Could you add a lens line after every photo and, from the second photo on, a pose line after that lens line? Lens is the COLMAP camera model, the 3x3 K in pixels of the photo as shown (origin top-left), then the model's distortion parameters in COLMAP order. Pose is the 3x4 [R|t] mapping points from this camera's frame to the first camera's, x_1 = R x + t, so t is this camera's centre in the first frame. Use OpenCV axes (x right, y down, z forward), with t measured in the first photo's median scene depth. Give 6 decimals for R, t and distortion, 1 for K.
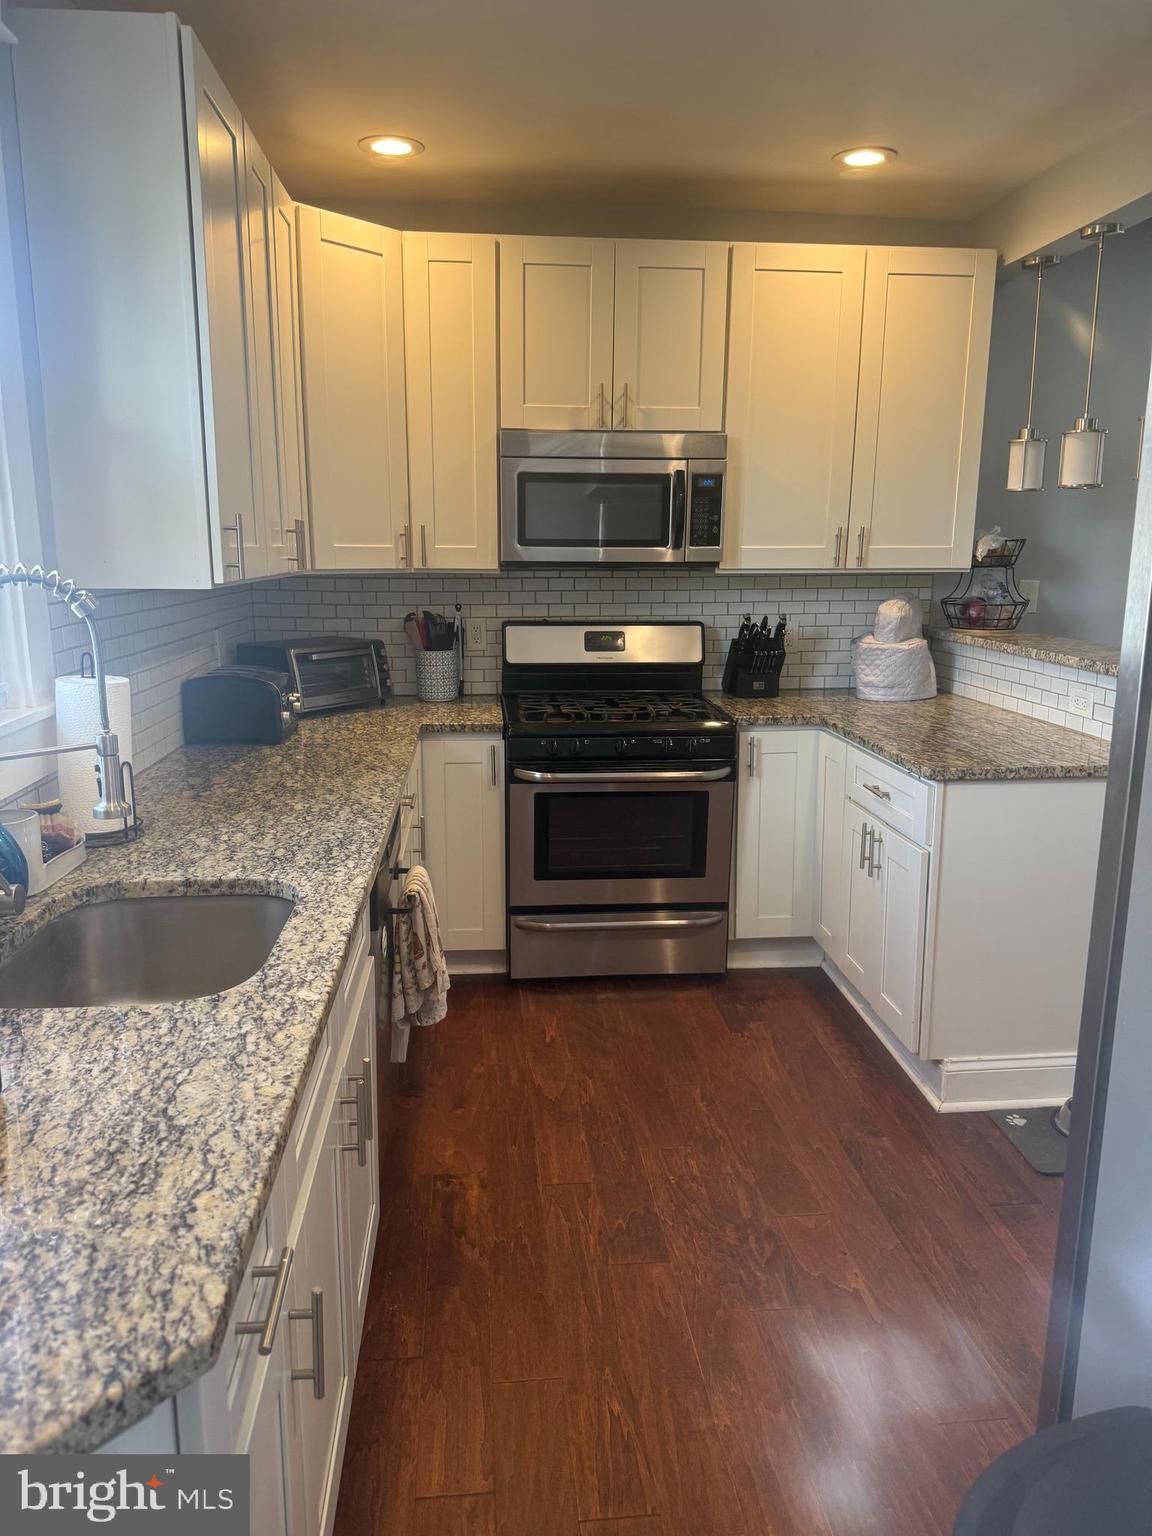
lens RADIAL K [[1048.1, 0, 576.0], [0, 1048.1, 768.0], [0, 0, 1]] dist [0.148942, -0.301477]
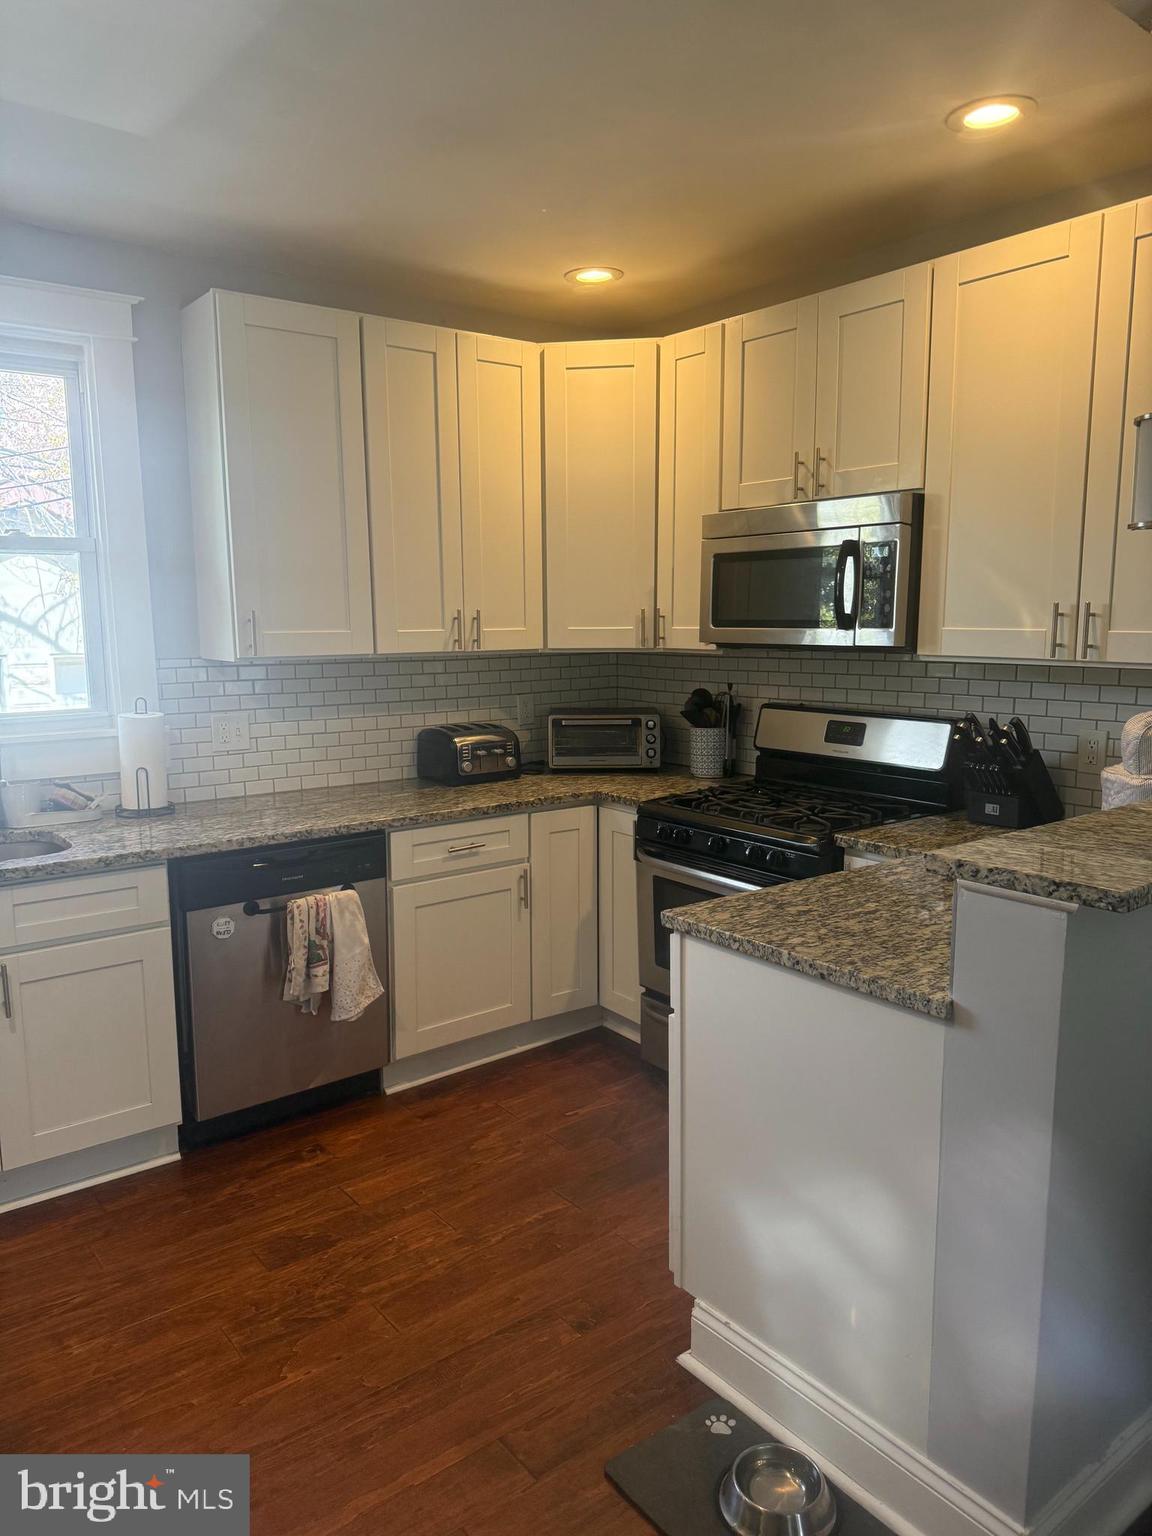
lens RADIAL K [[1078.1, 0, 576.0], [0, 1078.1, 768.0], [0, 0, 1]] dist [0.160461, -0.246627]
pose [[0.541460, 0.115218, -0.832794, 0.749820], [-0.163586, 0.986071, 0.030065, -0.093246], [0.824658, 0.119955, 0.552766, 0.361505]]
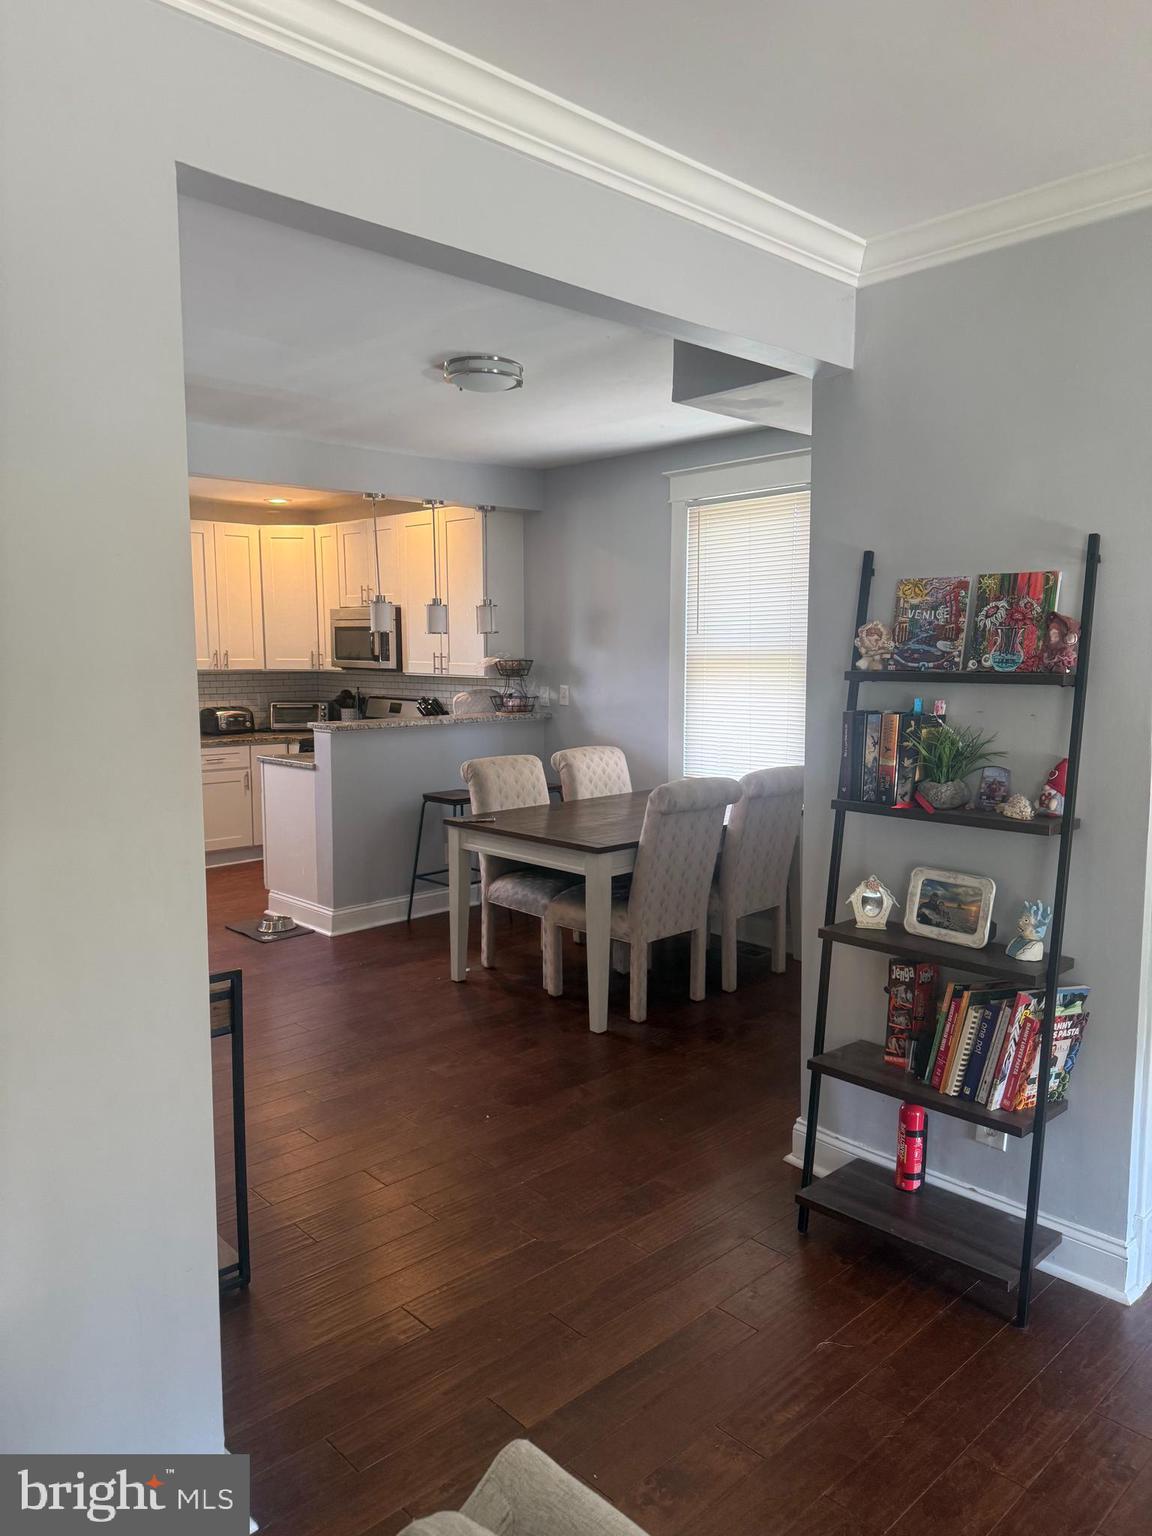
lens RADIAL K [[1078.1, 0, 576.0], [0, 1078.1, 768.0], [0, 0, 1]] dist [0.160461, -0.246627]
pose [[0.614872, 0.087637, -0.783743, 2.046162], [-0.159010, 0.987172, -0.014365, -0.040368], [0.772430, 0.133456, 0.620919, 0.034421]]
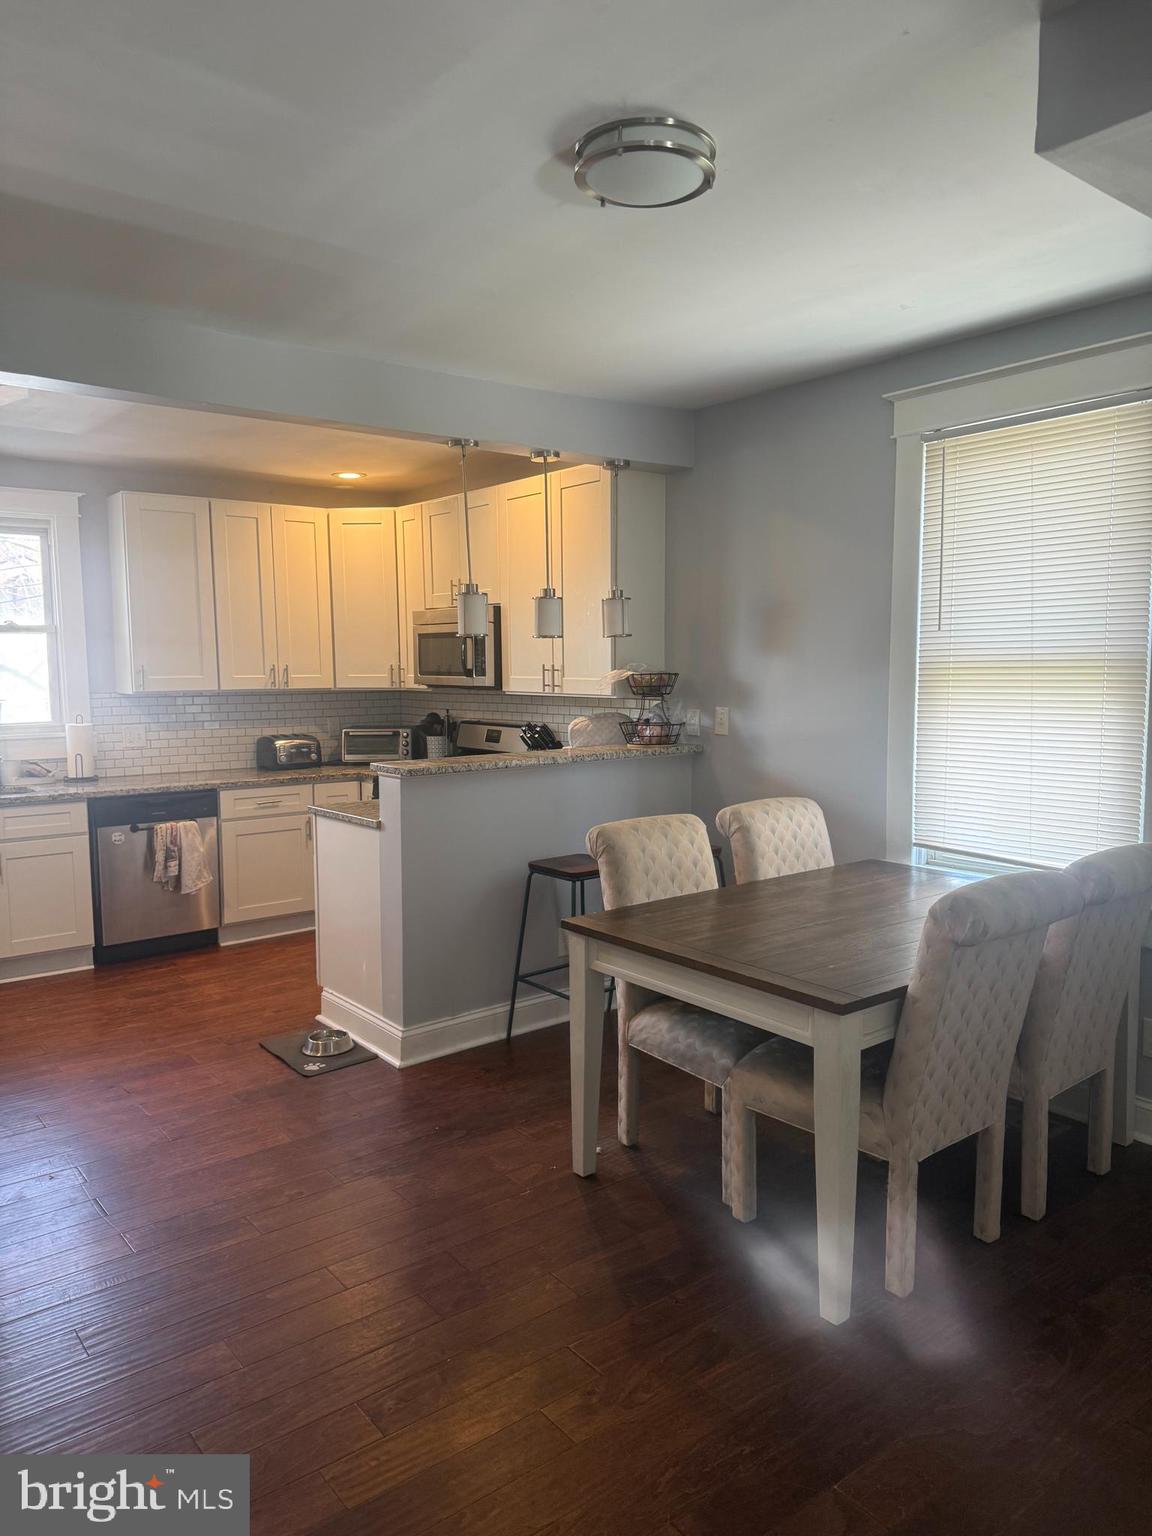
lens RADIAL K [[1078.1, 0, 576.0], [0, 1078.1, 768.0], [0, 0, 1]] dist [0.160461, -0.246627]
pose [[0.539103, 0.077727, -0.838646, 1.585177], [-0.162718, 0.986585, -0.013161, -0.084174], [0.826372, 0.143558, 0.544518, 0.290428]]
